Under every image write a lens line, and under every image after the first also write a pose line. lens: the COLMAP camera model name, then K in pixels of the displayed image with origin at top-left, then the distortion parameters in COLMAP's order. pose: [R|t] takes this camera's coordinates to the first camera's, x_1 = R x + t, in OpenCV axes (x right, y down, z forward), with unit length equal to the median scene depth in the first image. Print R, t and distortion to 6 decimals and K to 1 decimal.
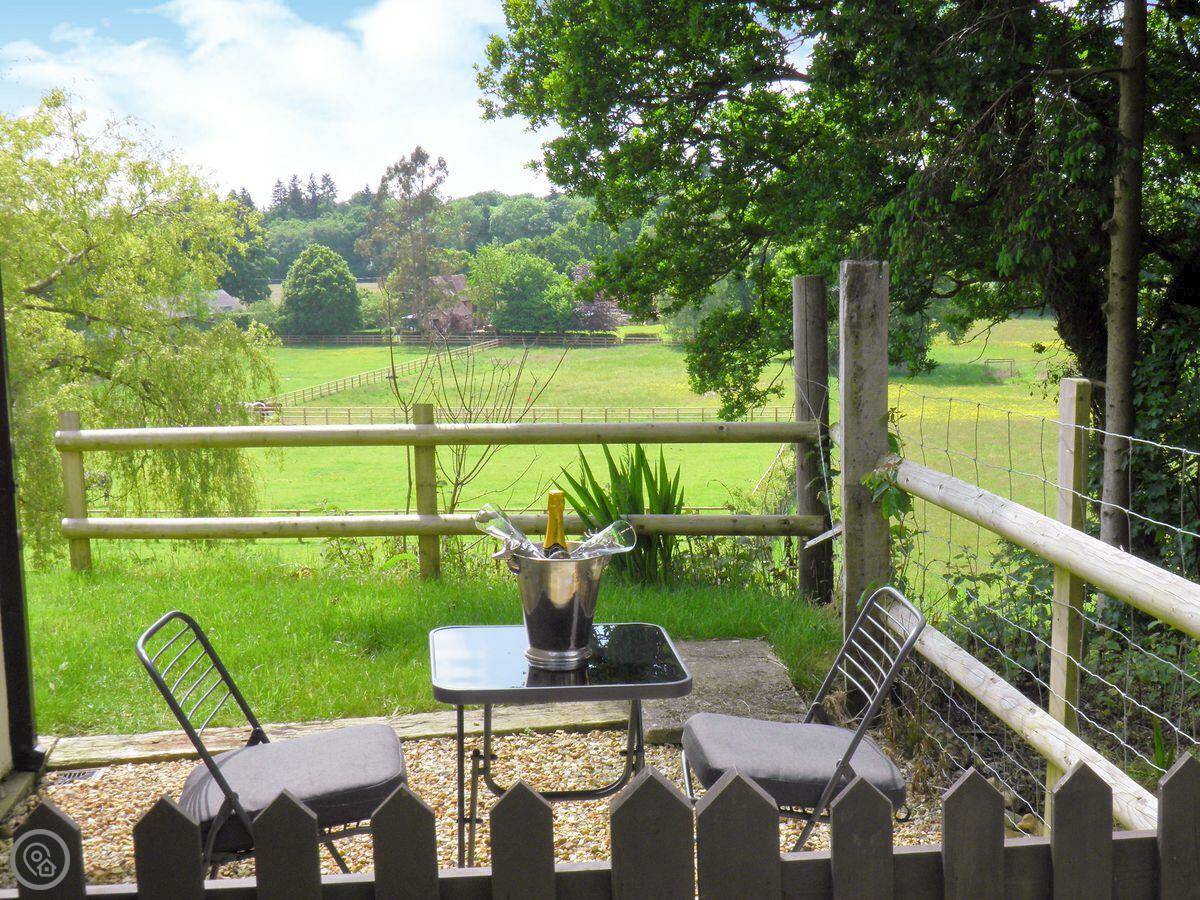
lens RADIAL K [[1330.4, 0, 600.0], [0, 1330.4, 450.0], [0, 0, 1]] dist [-0.213030, 0.587029]
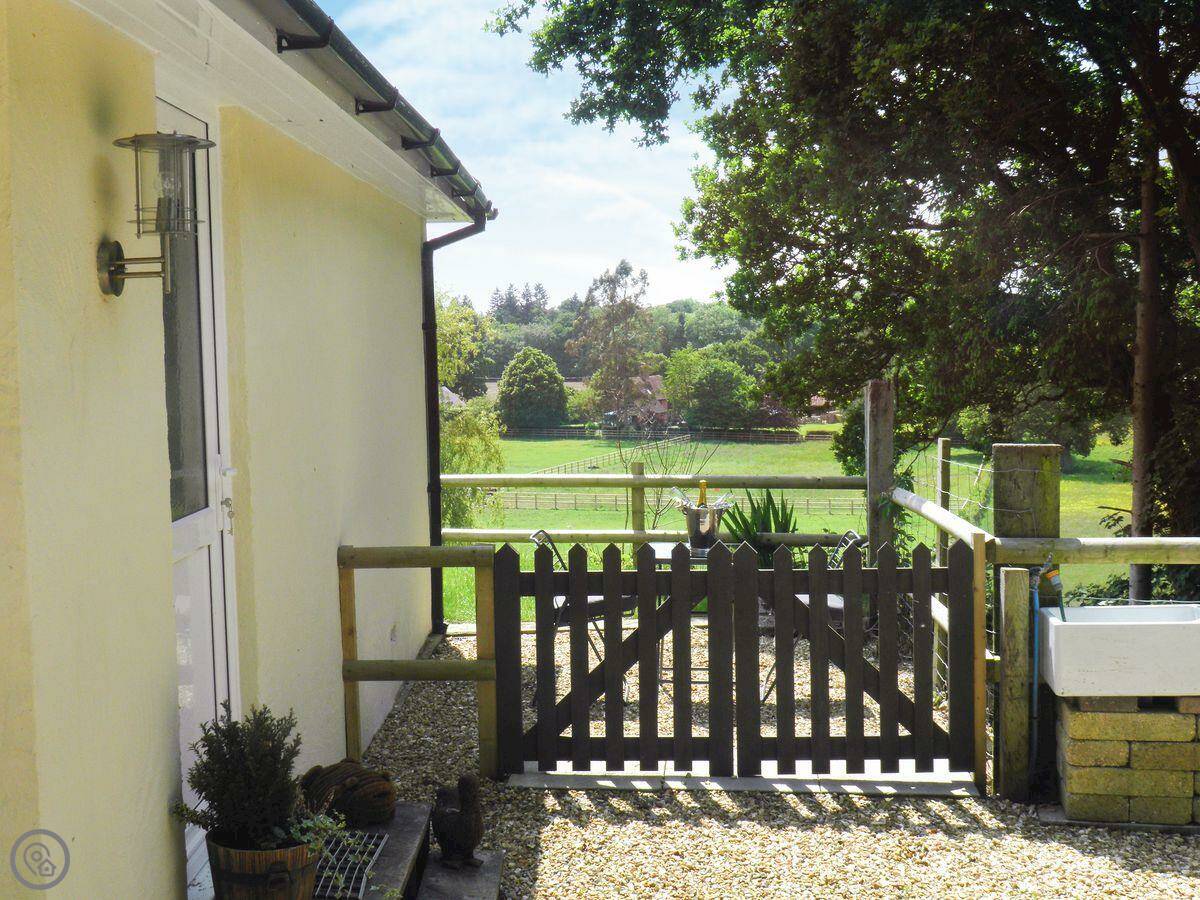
lens RADIAL K [[1330.4, 0, 600.0], [0, 1330.4, 450.0], [0, 0, 1]] dist [-0.213030, 0.587029]
pose [[0.989251, 0.013993, -0.145559, 0.011635], [-0.024728, 0.997083, -0.072203, 0.013368], [0.144124, 0.075027, 0.986711, -0.121893]]
